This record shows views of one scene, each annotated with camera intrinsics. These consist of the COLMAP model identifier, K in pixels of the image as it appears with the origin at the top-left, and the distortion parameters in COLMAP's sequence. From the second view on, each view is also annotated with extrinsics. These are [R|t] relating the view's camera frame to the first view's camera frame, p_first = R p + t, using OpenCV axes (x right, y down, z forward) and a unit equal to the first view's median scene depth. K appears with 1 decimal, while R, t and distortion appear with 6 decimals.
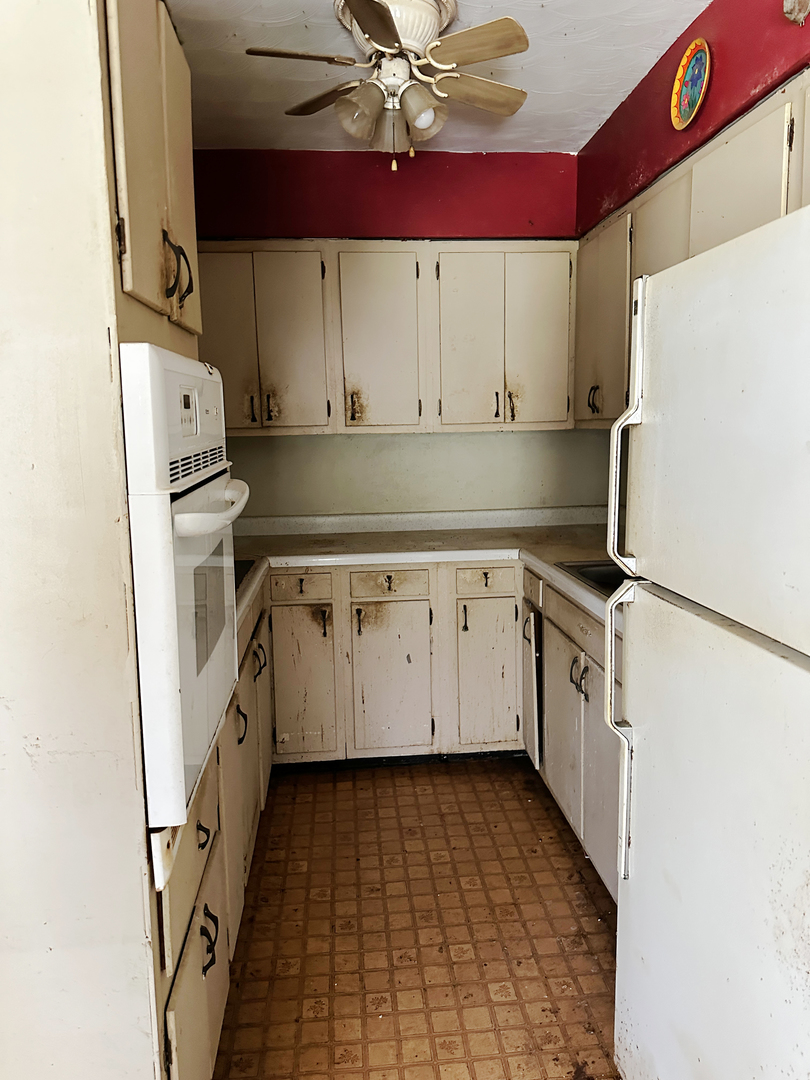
lens RADIAL K [[746.9, 0, 405.0], [0, 746.9, 540.0], [0, 0, 1]] dist [0.138996, -0.189890]
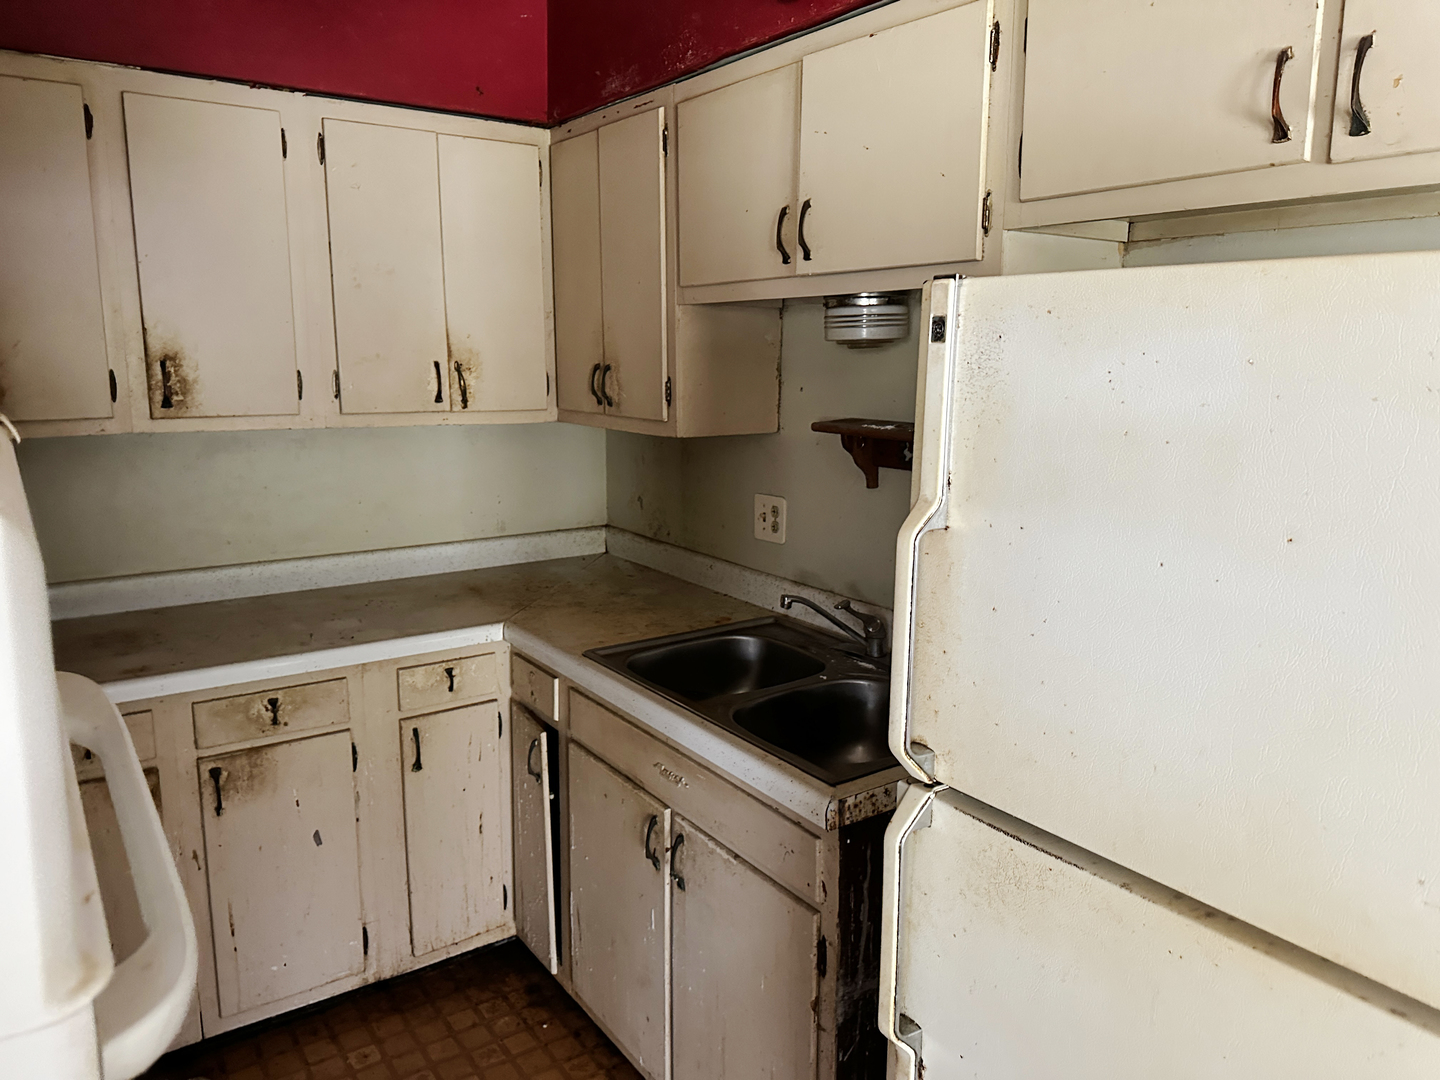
lens RADIAL K [[1000.3, 0, 707.2], [0, 1000.3, 528.6], [0, 0, 1]] dist [0.091939, -0.146068]
pose [[0.866032, -0.062258, 0.496097, -0.106706], [0.048748, 0.998004, 0.040145, -0.091045], [-0.497607, -0.010583, 0.867338, 0.201613]]
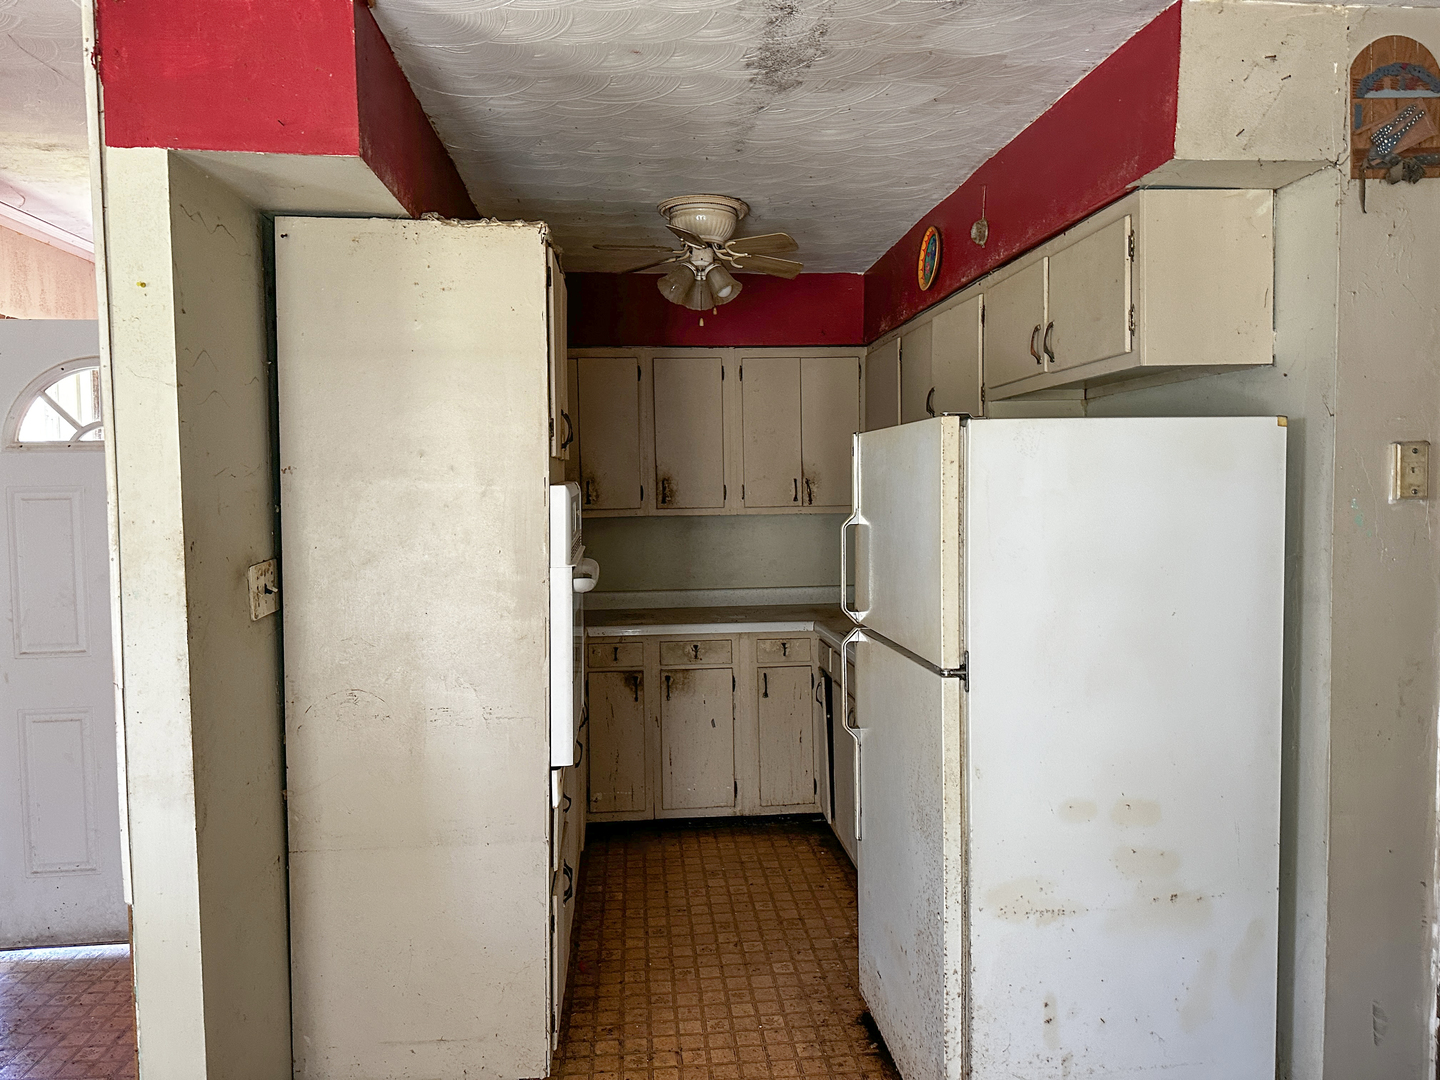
lens RADIAL K [[1000.3, 0, 707.2], [0, 1000.3, 528.6], [0, 0, 1]] dist [0.091939, -0.146068]
pose [[0.999927, 0.004654, -0.011107, 0.011361], [-0.005821, 0.994186, -0.107523, 0.035511], [0.010542, 0.107580, 0.994141, -0.477247]]
